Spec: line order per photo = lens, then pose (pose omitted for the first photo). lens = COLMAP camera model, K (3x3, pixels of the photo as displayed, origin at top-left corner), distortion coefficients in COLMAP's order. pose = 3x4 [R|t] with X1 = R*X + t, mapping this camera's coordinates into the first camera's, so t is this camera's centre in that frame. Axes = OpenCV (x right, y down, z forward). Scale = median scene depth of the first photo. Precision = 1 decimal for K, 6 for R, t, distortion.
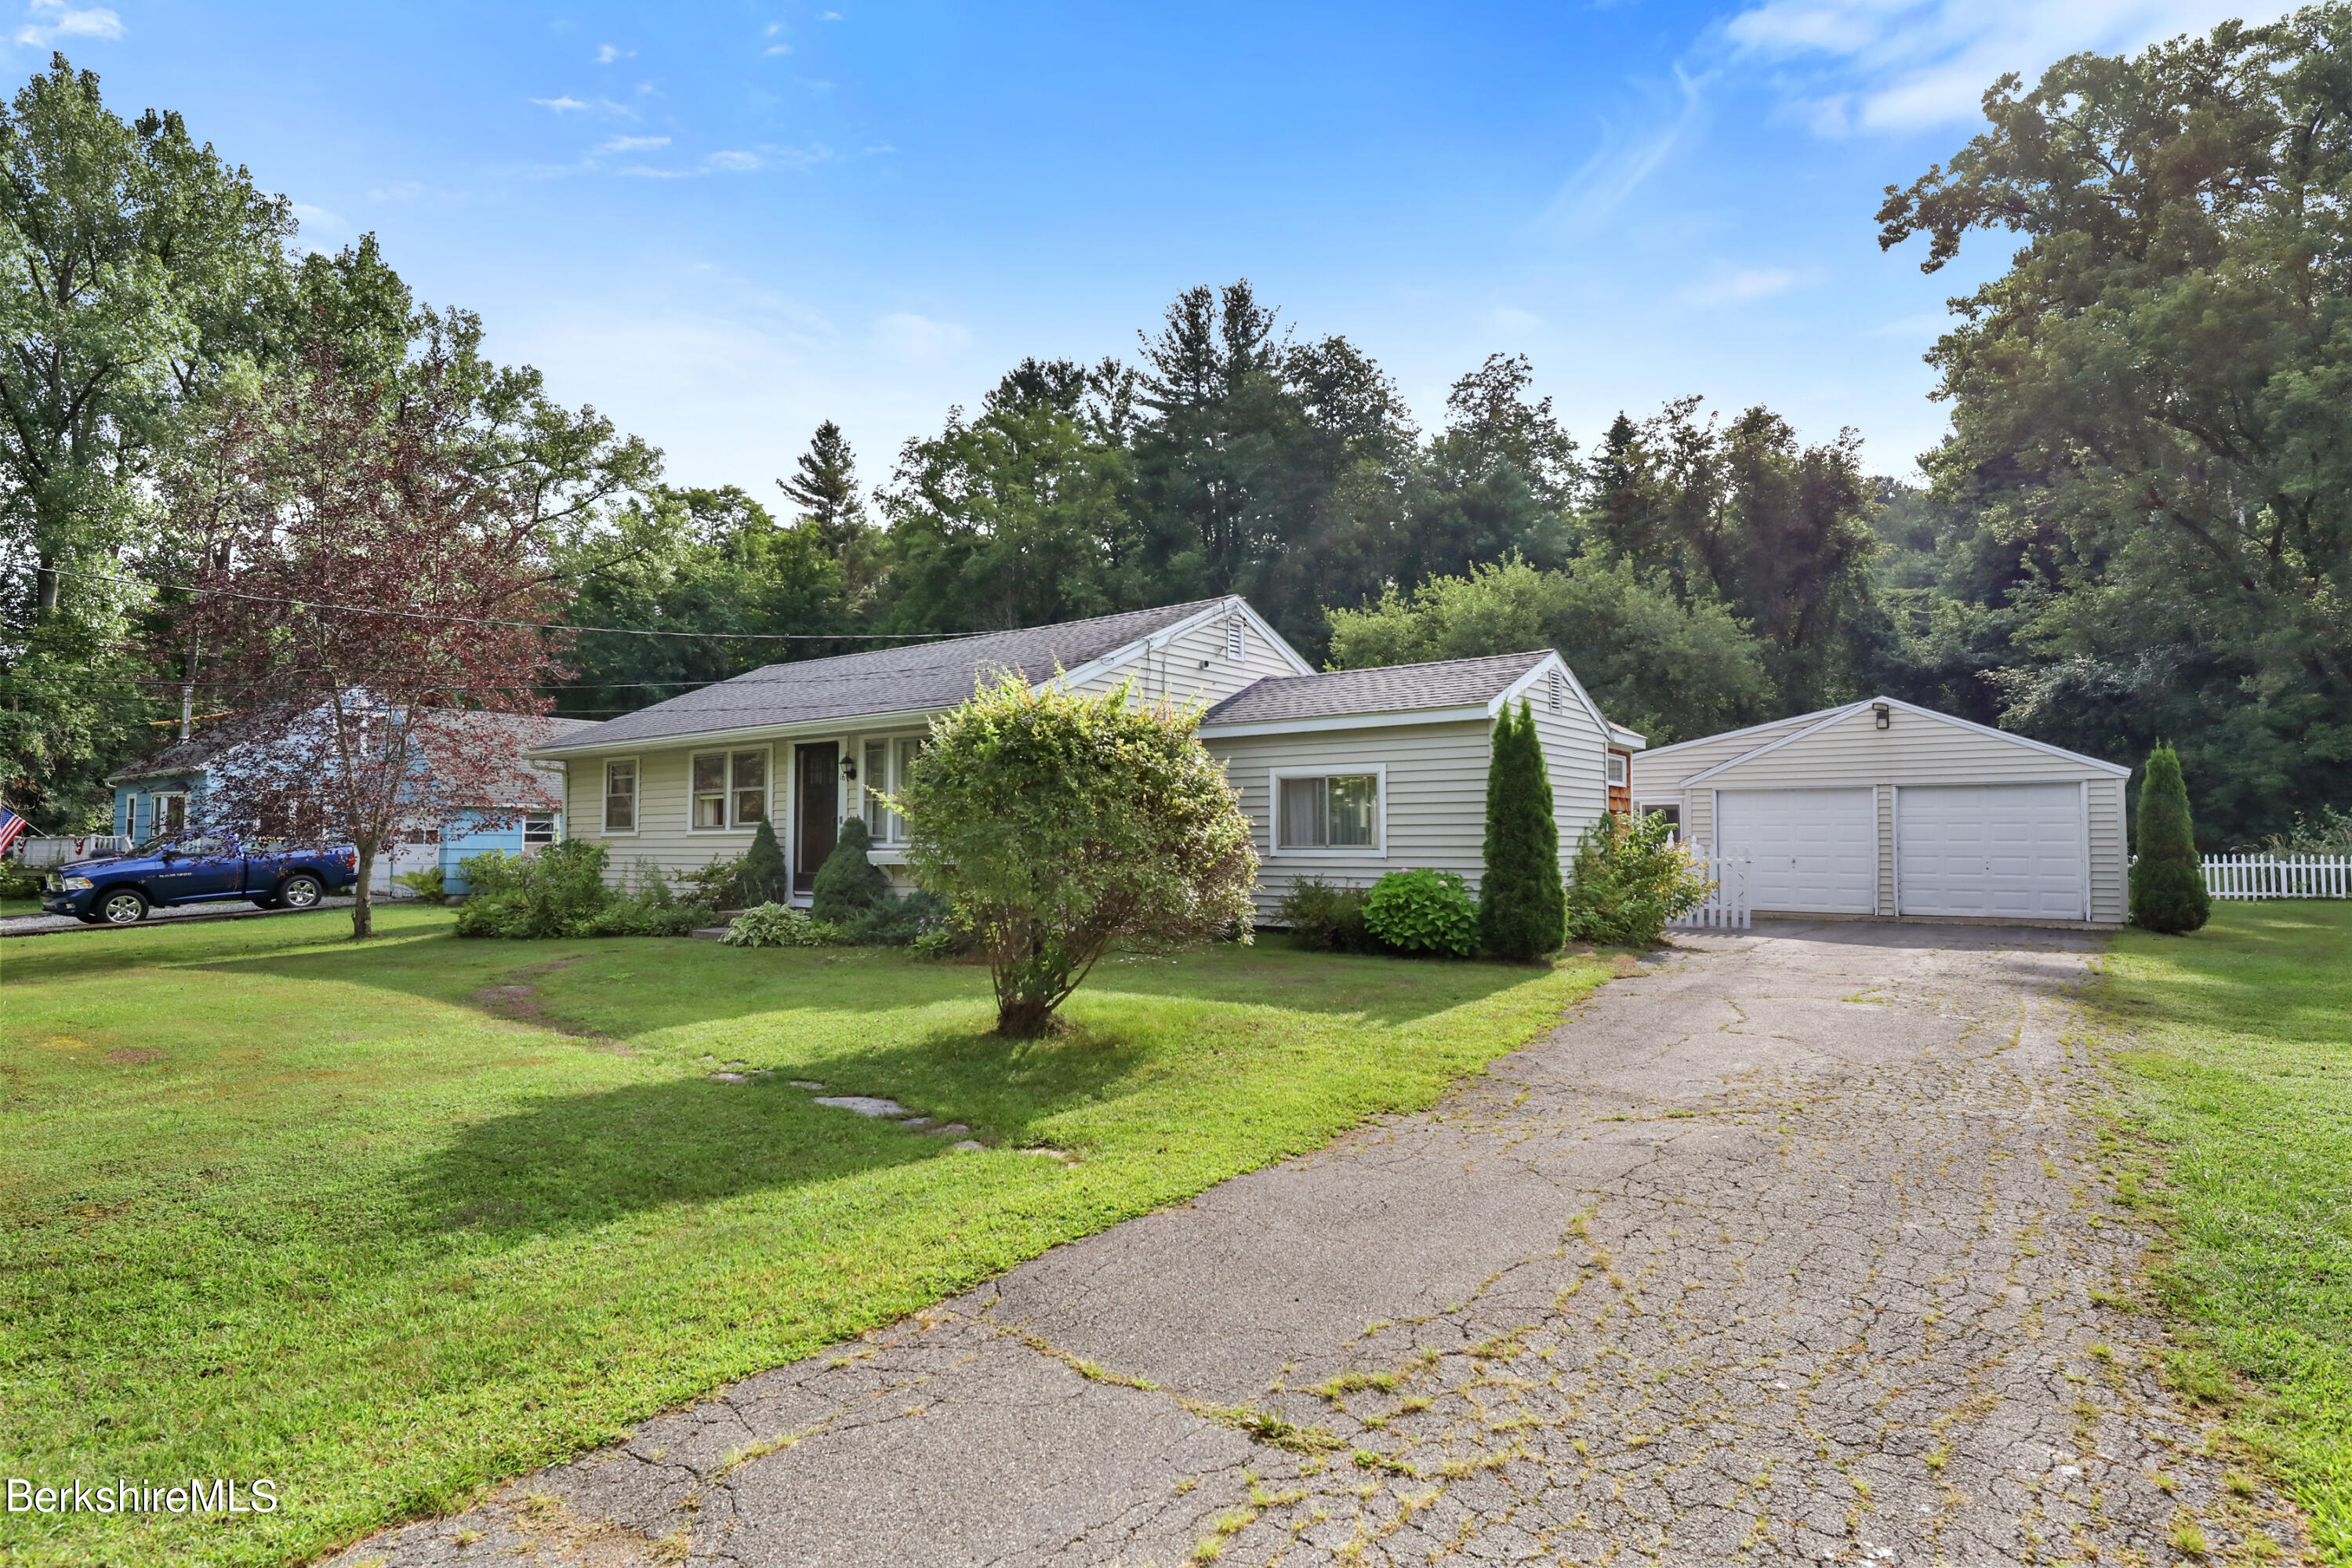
lens RADIAL K [[1266.4, 0, 1174.4], [0, 1266.4, 787.5], [0, 0, 1]] dist [0.009499, 0.000114]
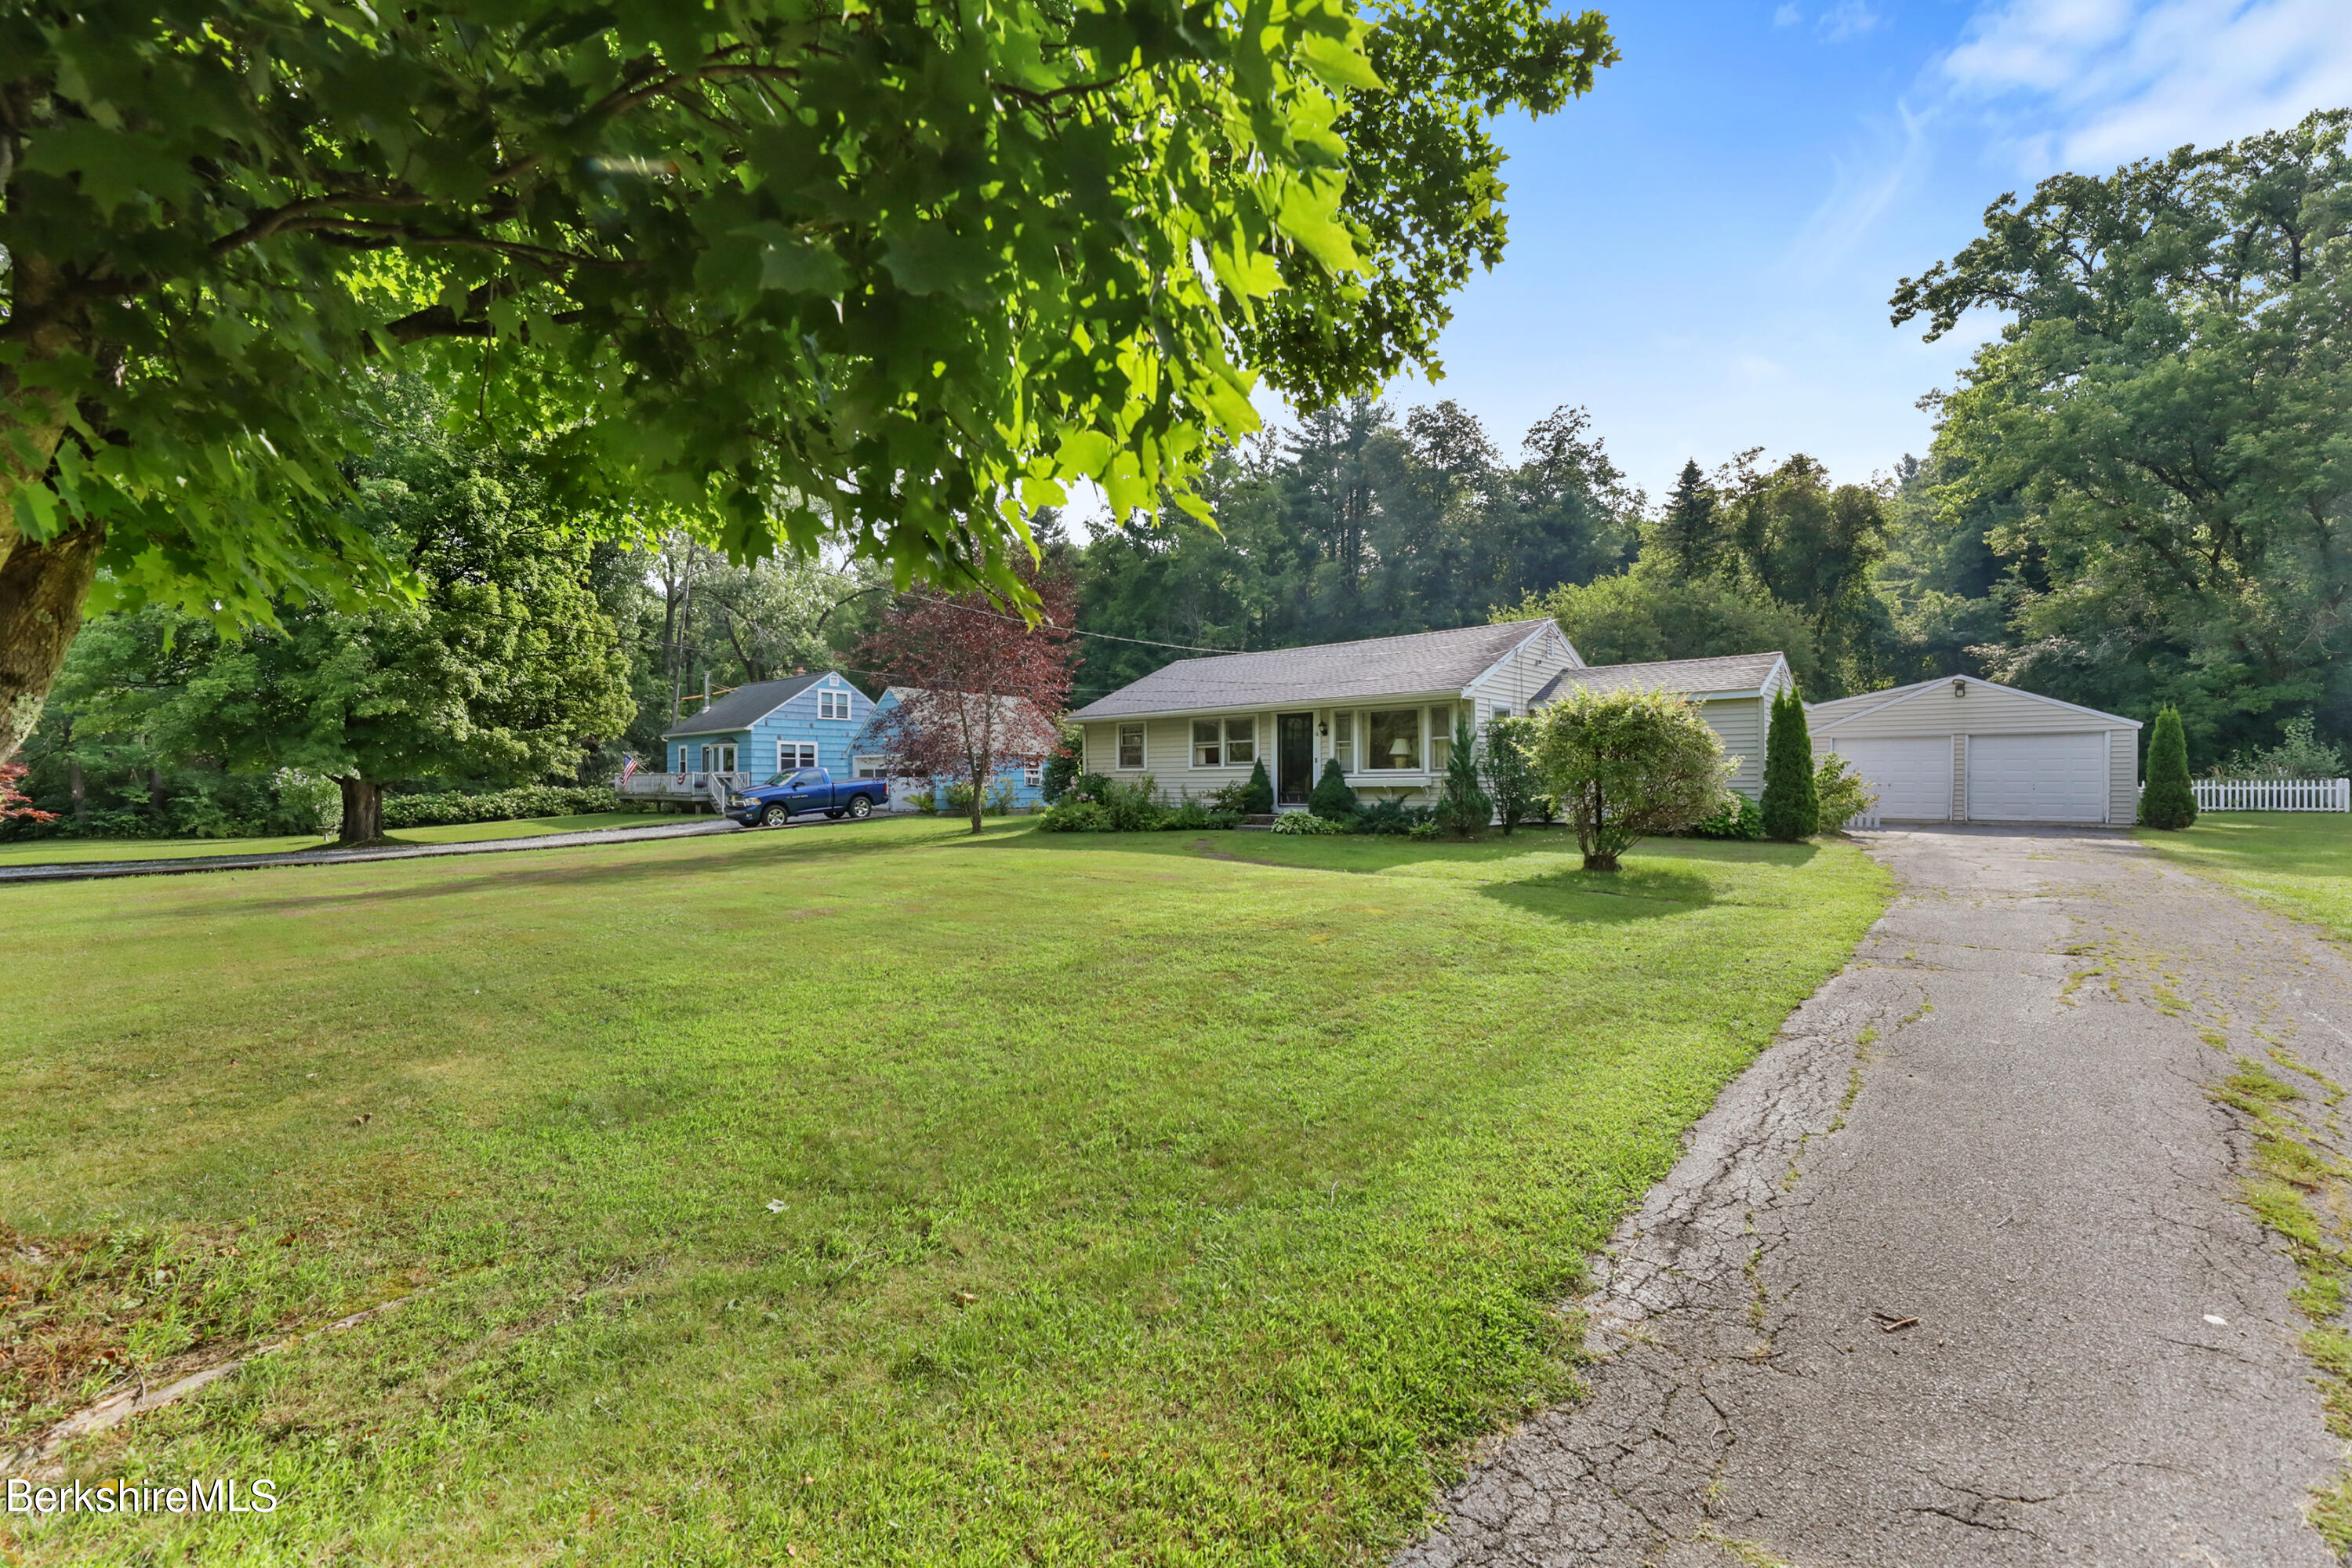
lens RADIAL K [[964.3, 0, 1178.7], [0, 964.3, 790.1], [0, 0, 1]] dist [0.007996, -0.004249]
pose [[0.997166, -0.002071, -0.075201, -0.132983], [0.006335, 0.998382, 0.056512, -0.002998], [0.074962, -0.056828, 0.995566, -0.103456]]
